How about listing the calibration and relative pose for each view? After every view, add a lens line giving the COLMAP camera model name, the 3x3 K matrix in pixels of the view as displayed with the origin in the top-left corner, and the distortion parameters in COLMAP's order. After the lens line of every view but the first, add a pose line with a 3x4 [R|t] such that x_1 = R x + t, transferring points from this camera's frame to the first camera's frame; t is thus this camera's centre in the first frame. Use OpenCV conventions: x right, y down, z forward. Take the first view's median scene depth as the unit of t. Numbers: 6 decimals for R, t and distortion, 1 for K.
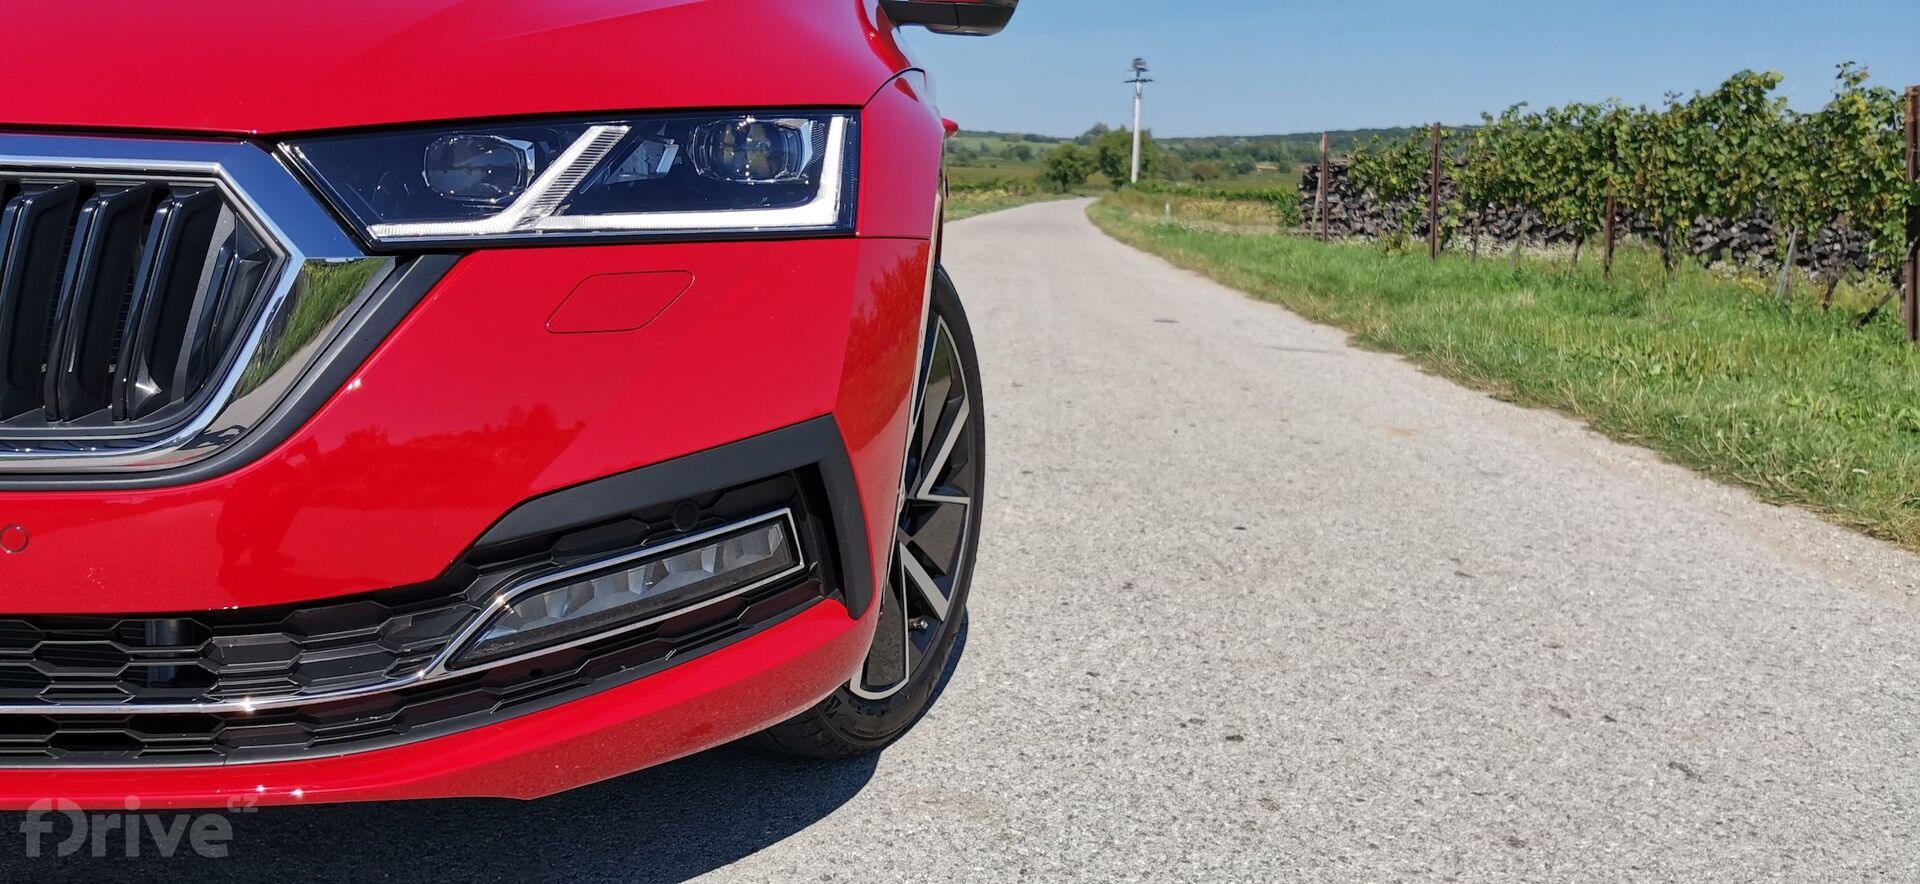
lens RADIAL K [[1492.0, 0, 959.0], [0, 1492.0, 443.5], [0, 0, 1]] dist [0.006350, -0.002821]
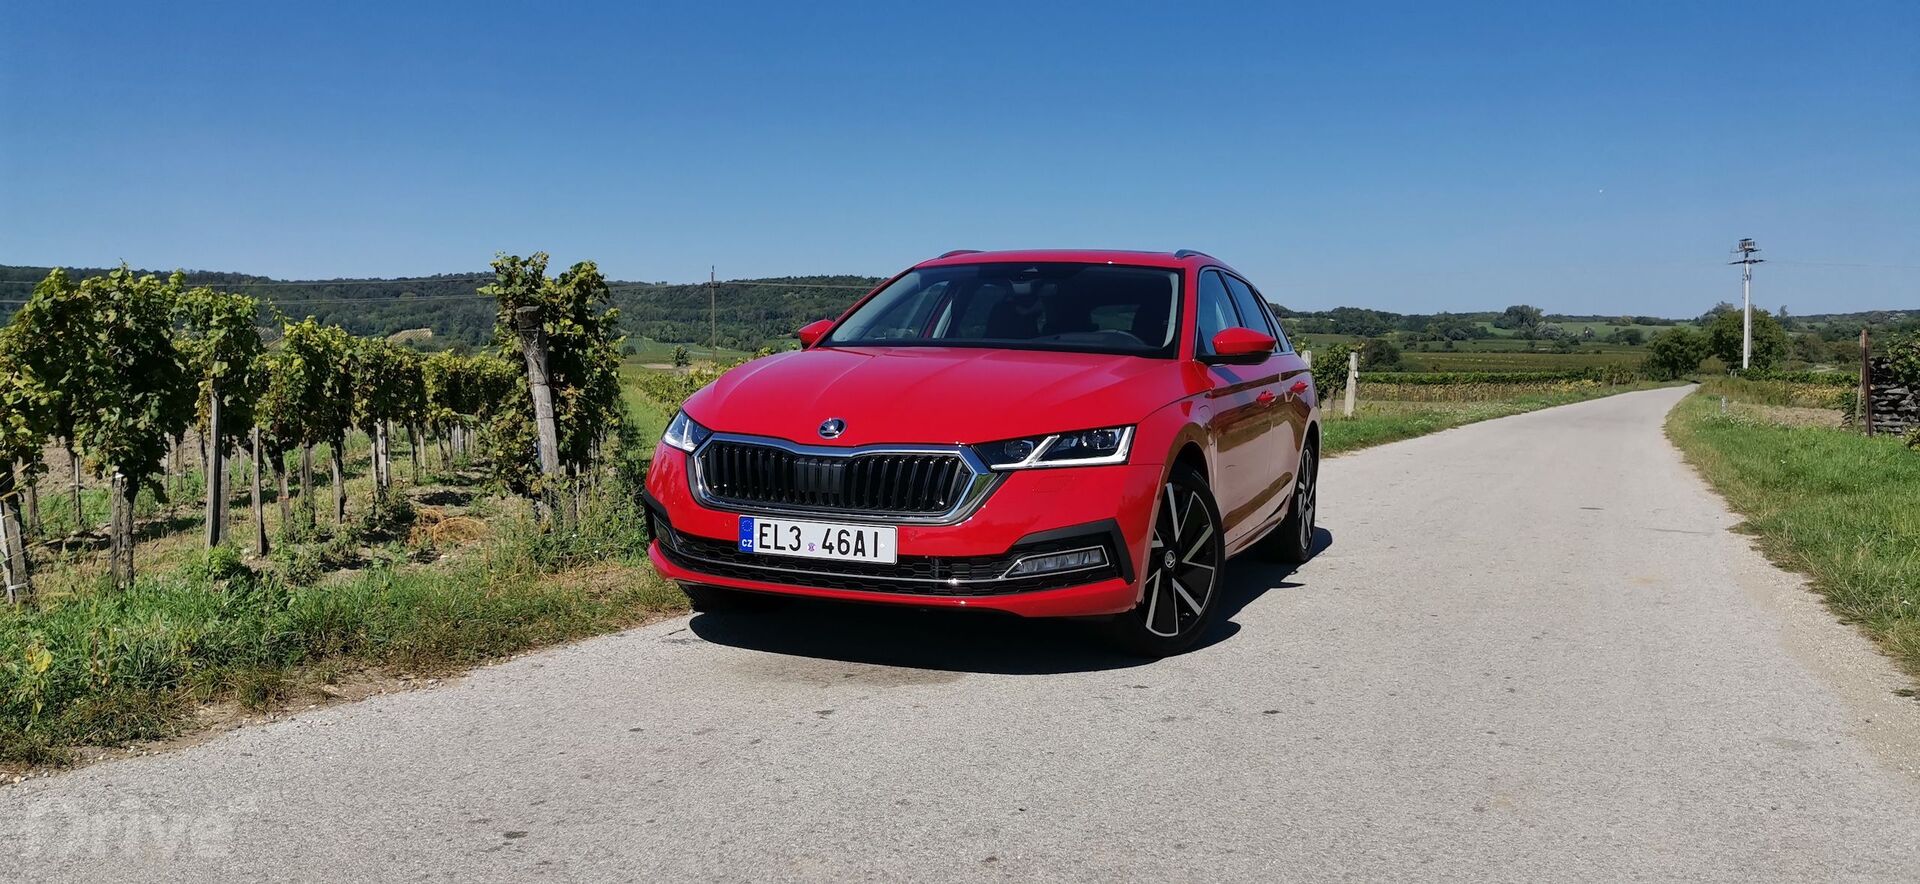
lens RADIAL K [[1492.0, 0, 960.0], [0, 1492.0, 445.5], [0, 0, 1]] dist [0.006350, -0.002821]
pose [[0.926841, -0.007517, -0.375378, 0.793403], [-0.040184, 0.992071, -0.119085, 0.217322], [0.373296, 0.125458, 0.919190, -2.092639]]
